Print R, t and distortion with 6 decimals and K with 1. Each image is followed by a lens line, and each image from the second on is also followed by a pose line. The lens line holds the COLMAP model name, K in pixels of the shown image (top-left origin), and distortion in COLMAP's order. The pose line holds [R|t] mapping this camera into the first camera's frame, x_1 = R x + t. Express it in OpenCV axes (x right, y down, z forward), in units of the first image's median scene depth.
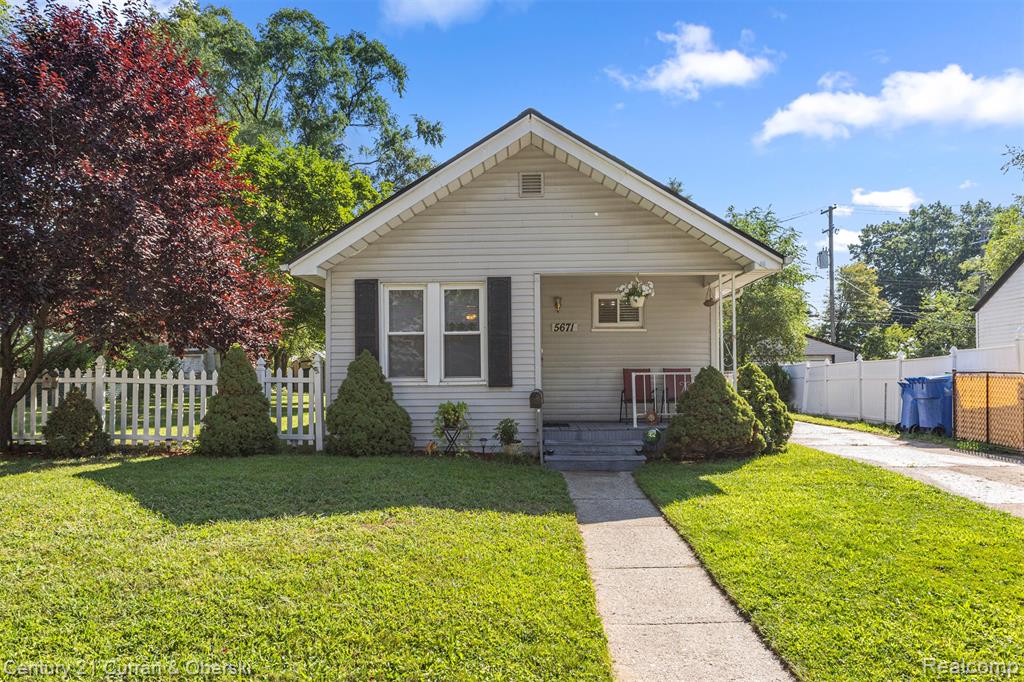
lens RADIAL K [[644.7, 0, 510.9], [0, 644.7, 361.8], [0, 0, 1]] dist [0.003414, 0.000990]
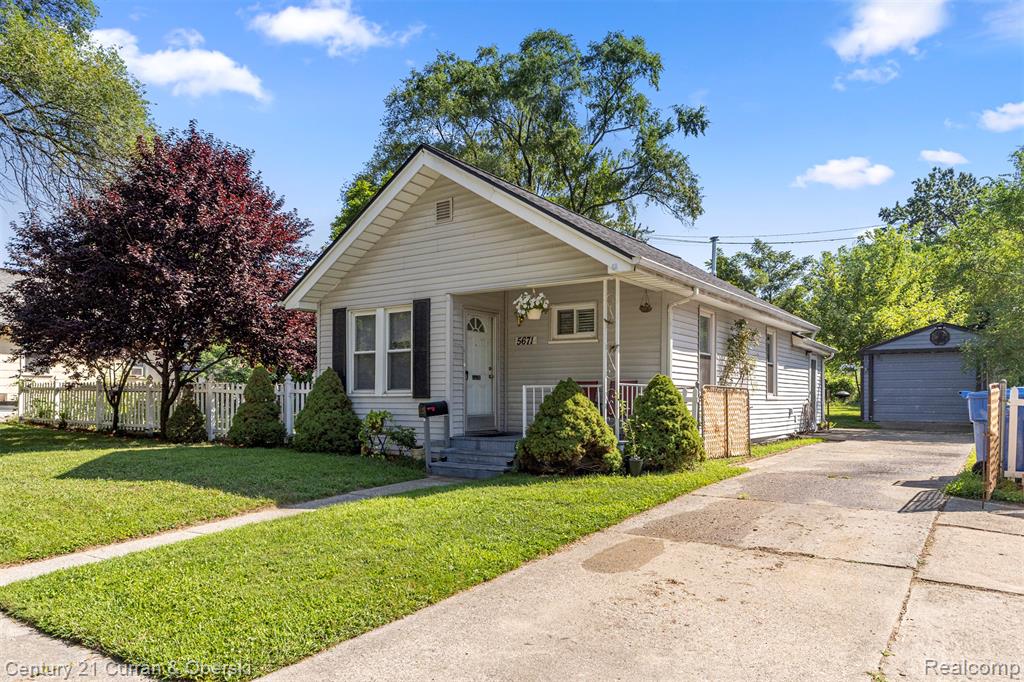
lens RADIAL K [[684.7, 0, 485.6], [0, 684.7, 394.7], [0, 0, 1]] dist [0.007665, 0.001080]
pose [[0.836853, 0.007485, -0.547376, 0.710703], [0.010252, 0.999517, 0.029341, -0.000900], [0.547331, -0.030166, 0.836372, 0.071469]]
